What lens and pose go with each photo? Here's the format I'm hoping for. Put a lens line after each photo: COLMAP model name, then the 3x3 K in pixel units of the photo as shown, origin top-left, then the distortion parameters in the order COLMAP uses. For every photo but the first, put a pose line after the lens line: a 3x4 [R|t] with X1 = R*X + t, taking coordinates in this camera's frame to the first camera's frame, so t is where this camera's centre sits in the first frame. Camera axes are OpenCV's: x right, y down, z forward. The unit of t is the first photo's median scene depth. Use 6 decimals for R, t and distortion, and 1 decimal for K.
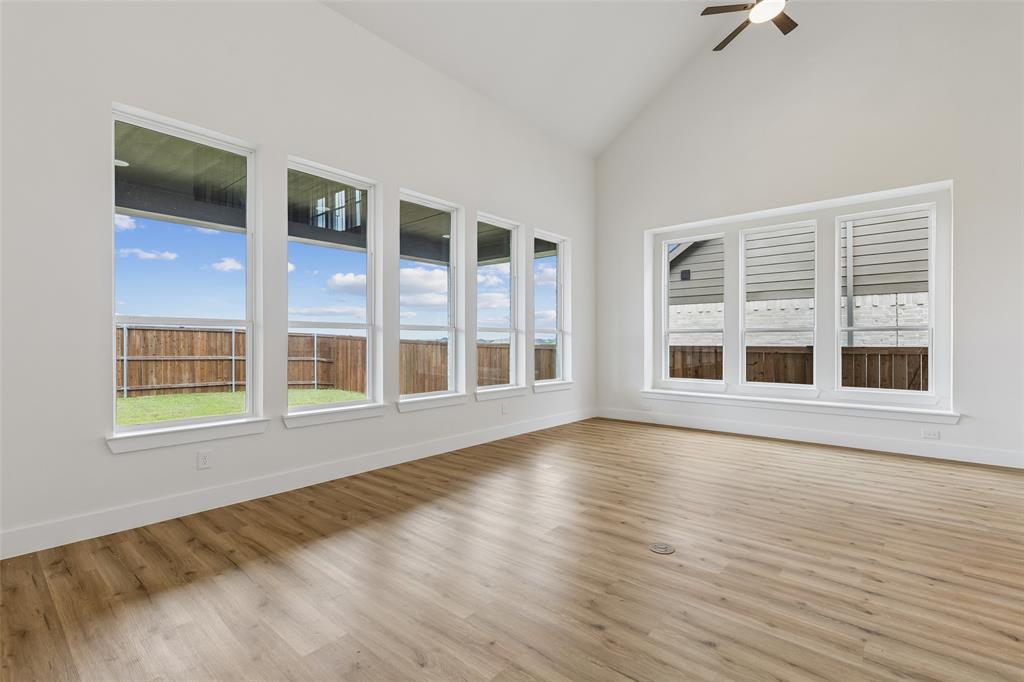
lens RADIAL K [[465.8, 0, 517.1], [0, 465.8, 339.3], [0, 0, 1]] dist [0.007257, -0.000066]
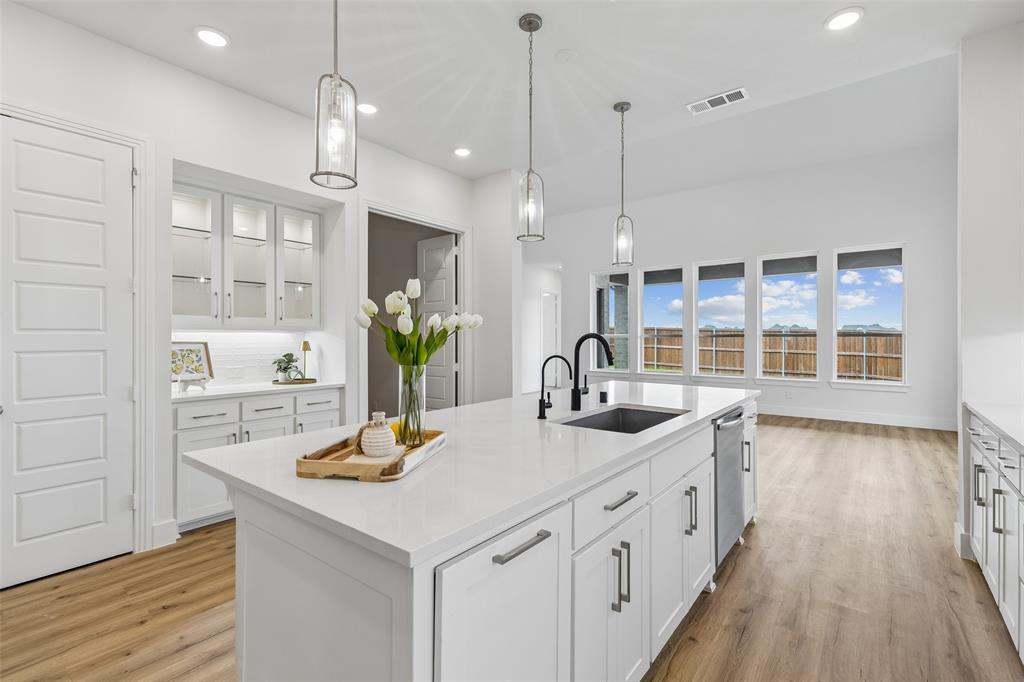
lens RADIAL K [[465.8, 0, 509.4], [0, 465.8, 336.8], [0, 0, 1]] dist [0.007257, -0.000066]
pose [[0.036174, -0.003414, -0.999340, 0.909508], [0.007672, 0.999966, -0.003138, -0.012145], [0.999316, -0.007554, 0.036199, 0.102347]]
